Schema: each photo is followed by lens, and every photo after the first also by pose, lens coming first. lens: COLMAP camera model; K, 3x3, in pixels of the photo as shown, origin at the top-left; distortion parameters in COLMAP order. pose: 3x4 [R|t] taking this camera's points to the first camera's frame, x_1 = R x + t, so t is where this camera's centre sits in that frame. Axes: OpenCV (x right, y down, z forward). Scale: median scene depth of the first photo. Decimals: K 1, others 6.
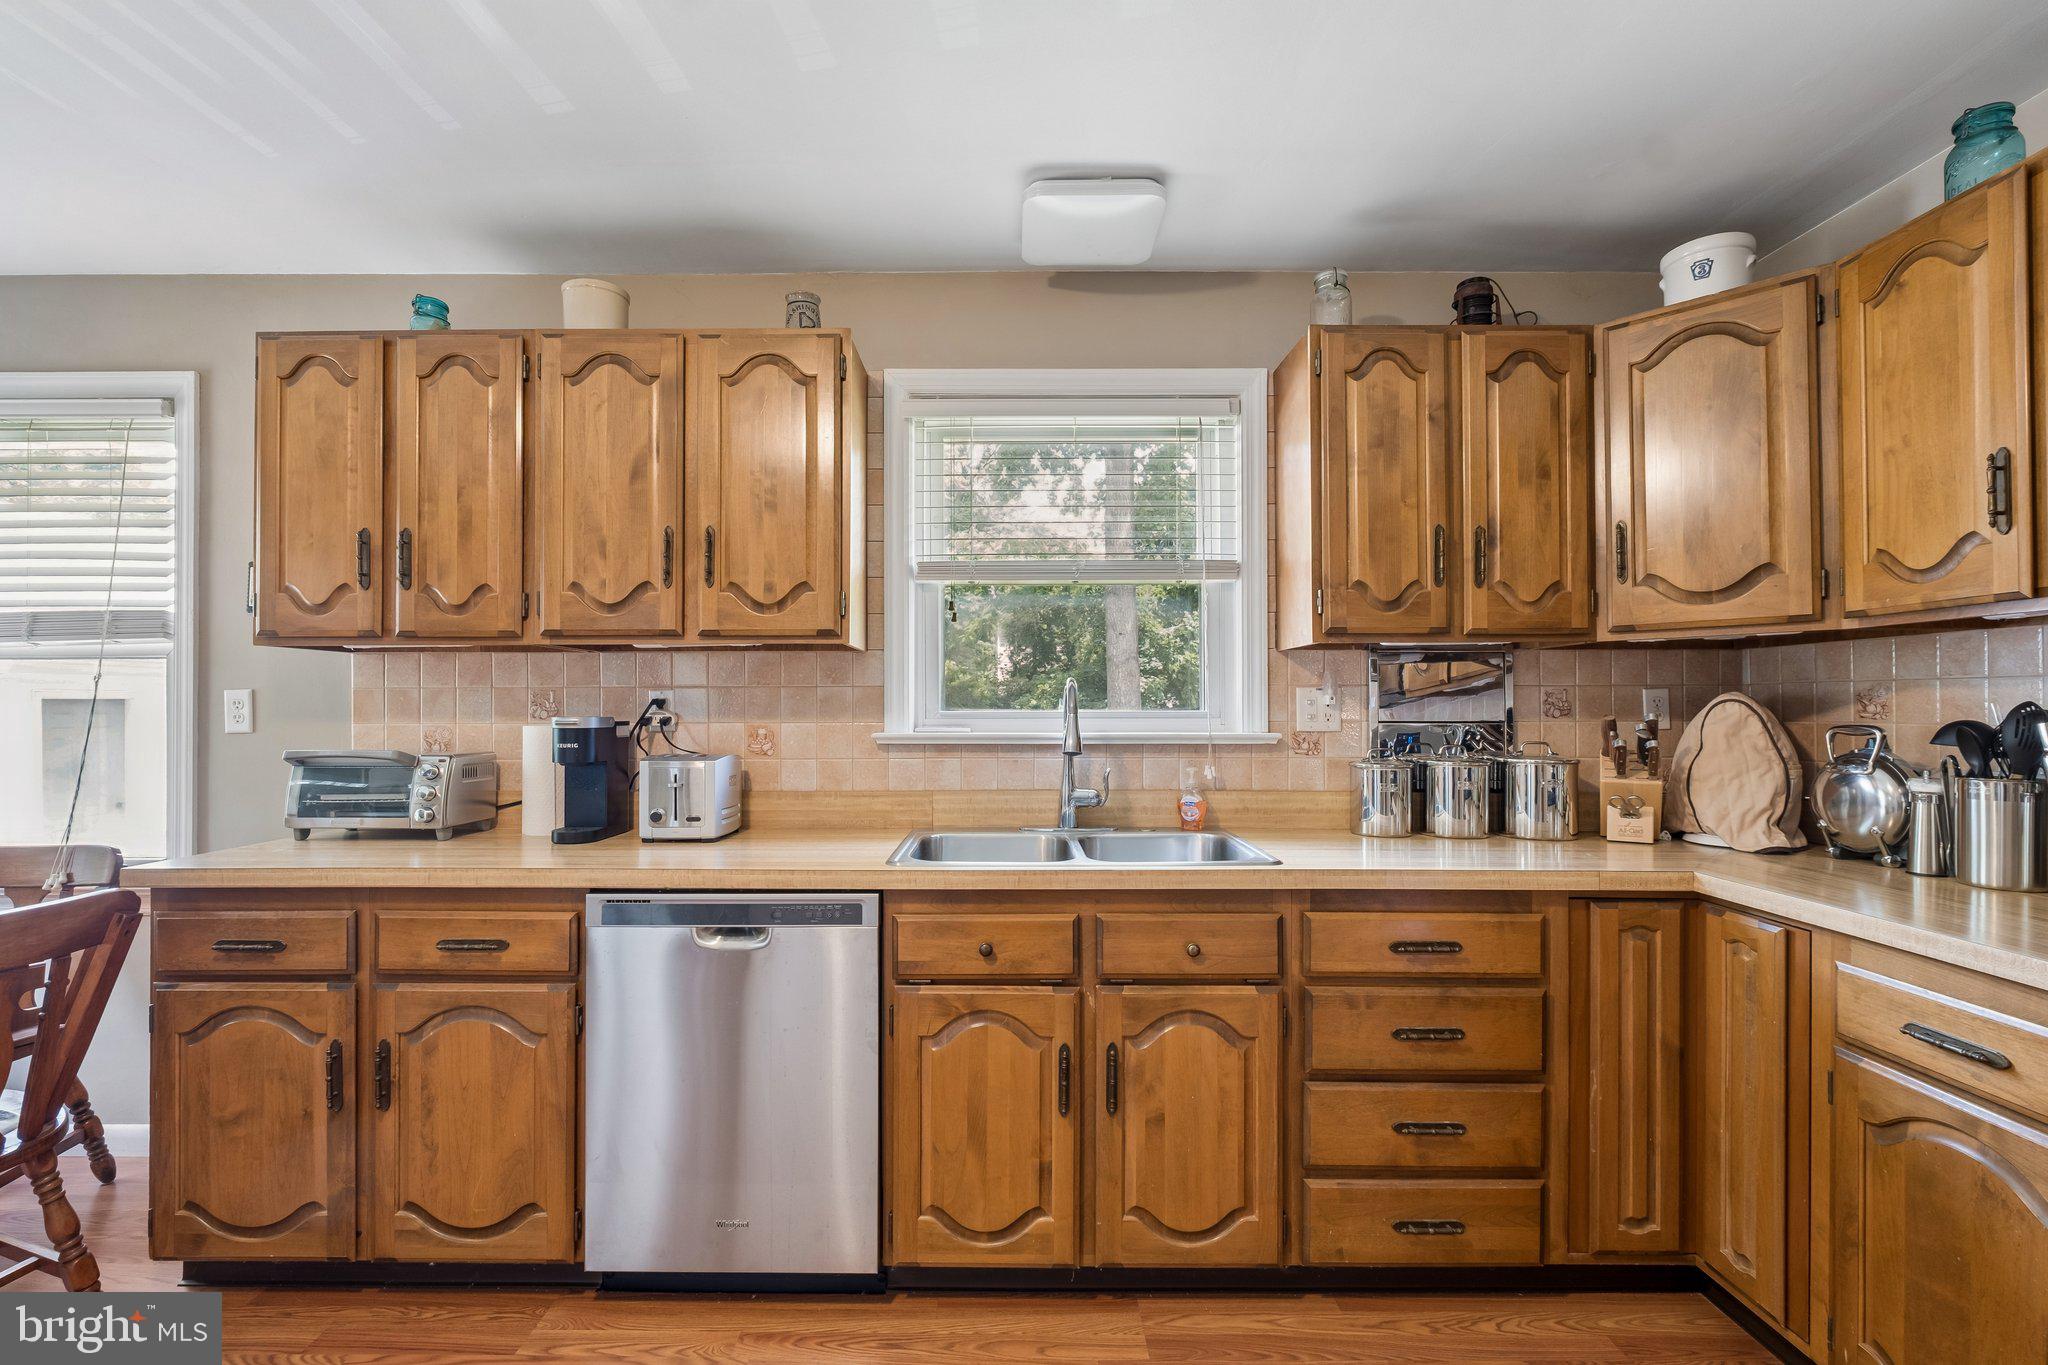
lens RADIAL K [[895.7, 0, 1022.4], [0, 895.7, 707.3], [0, 0, 1]] dist [-0.002186, 0.000093]
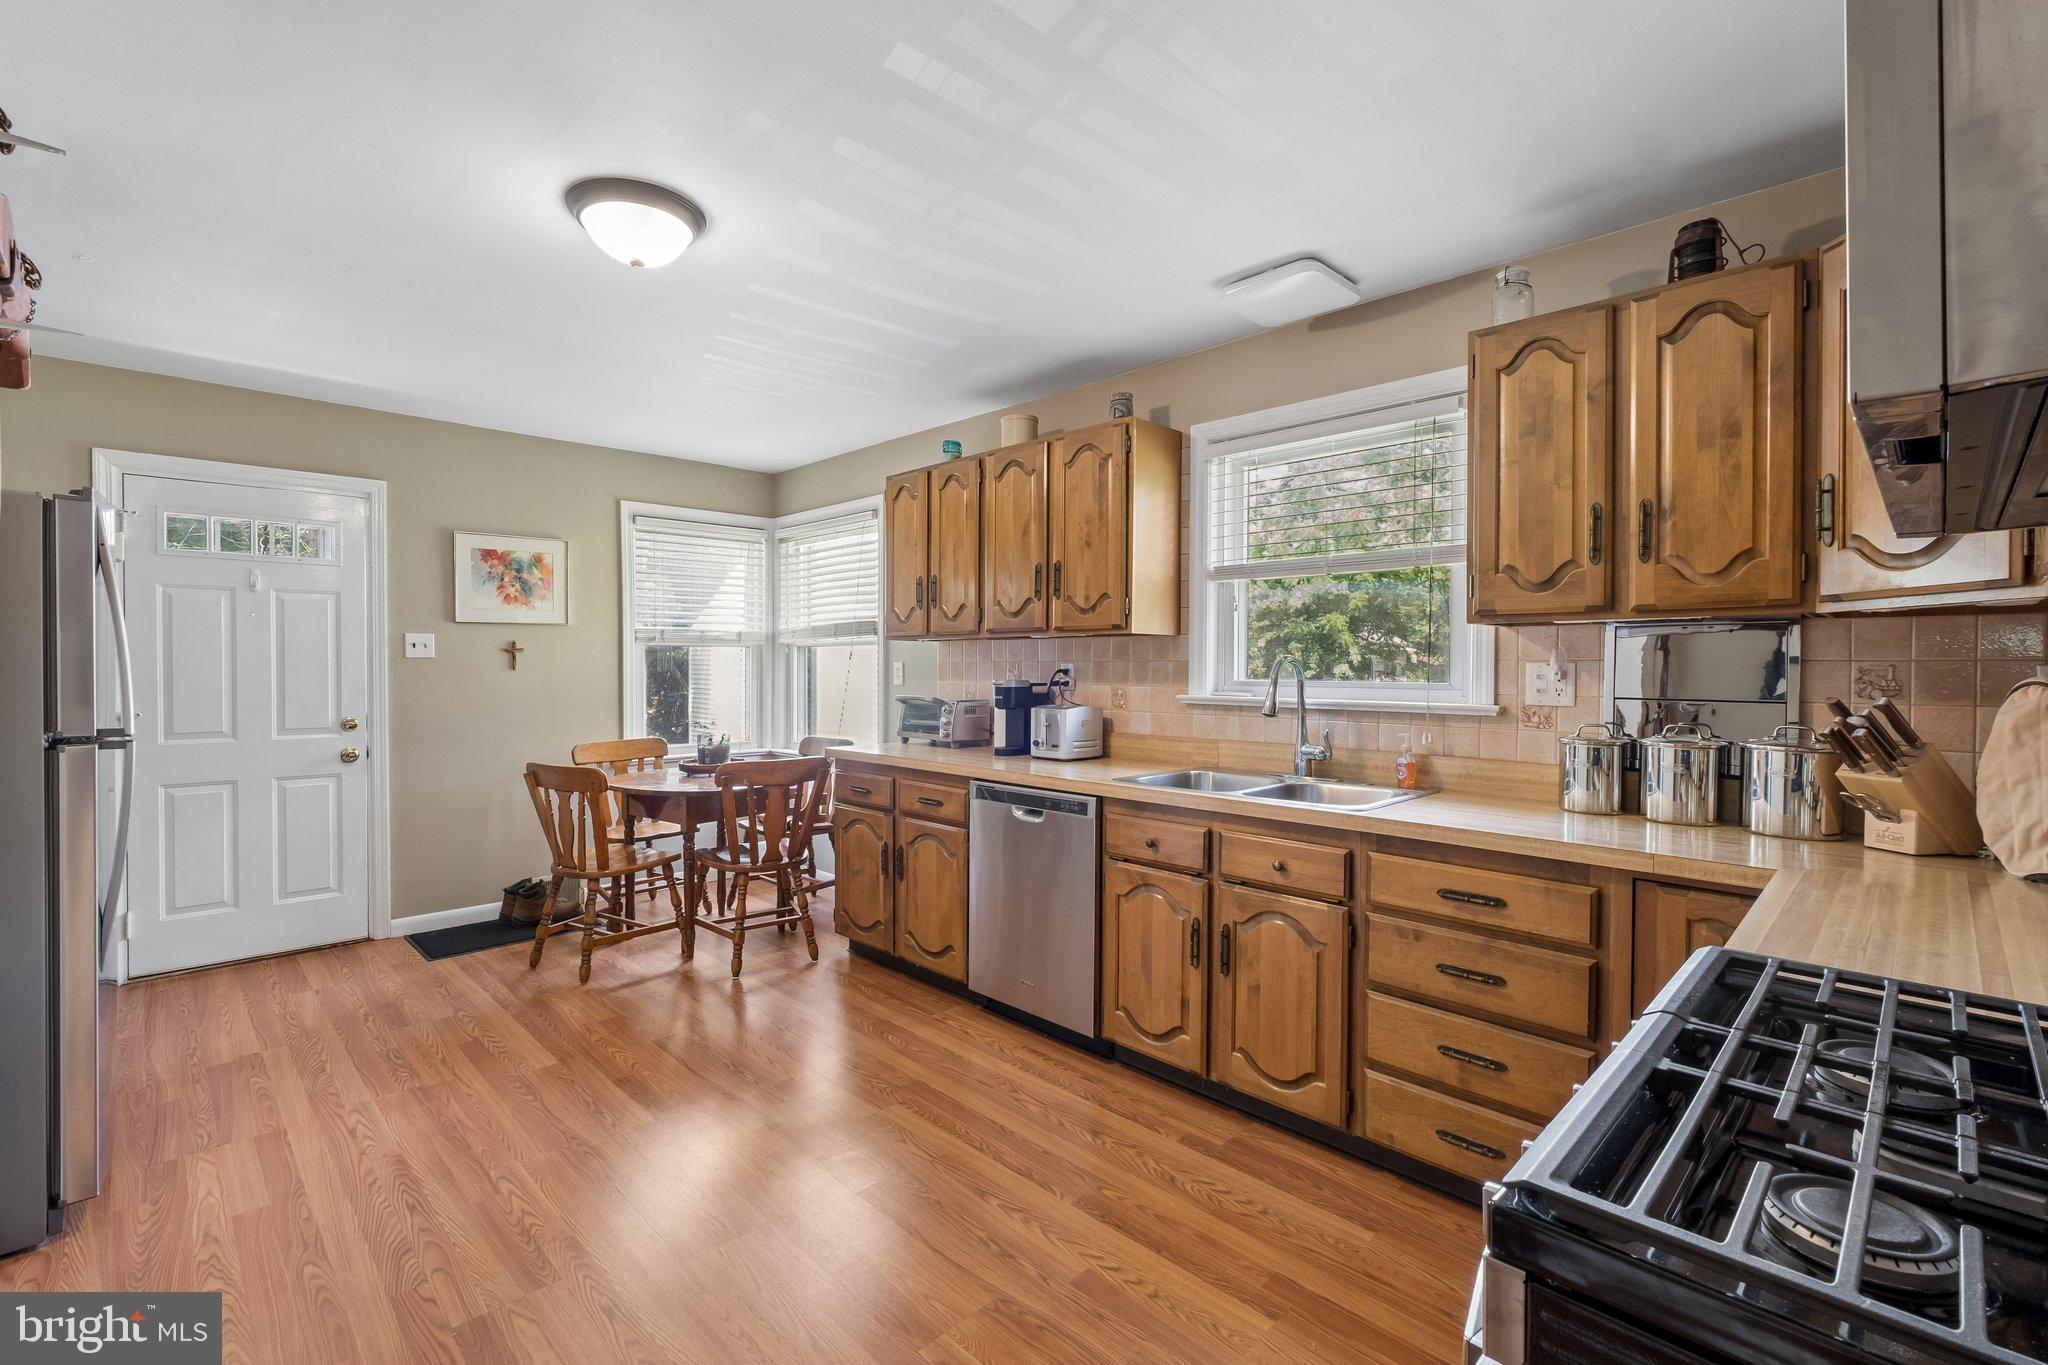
lens RADIAL K [[909.7, 0, 1024.0], [0, 909.7, 682.5], [0, 0, 1]] dist [-0.004505, 0.000193]
pose [[0.706482, 0.018215, -0.707496, 0.742070], [-0.003970, 0.999755, 0.021774, -0.022560], [0.707719, -0.012574, 0.706382, -0.175215]]
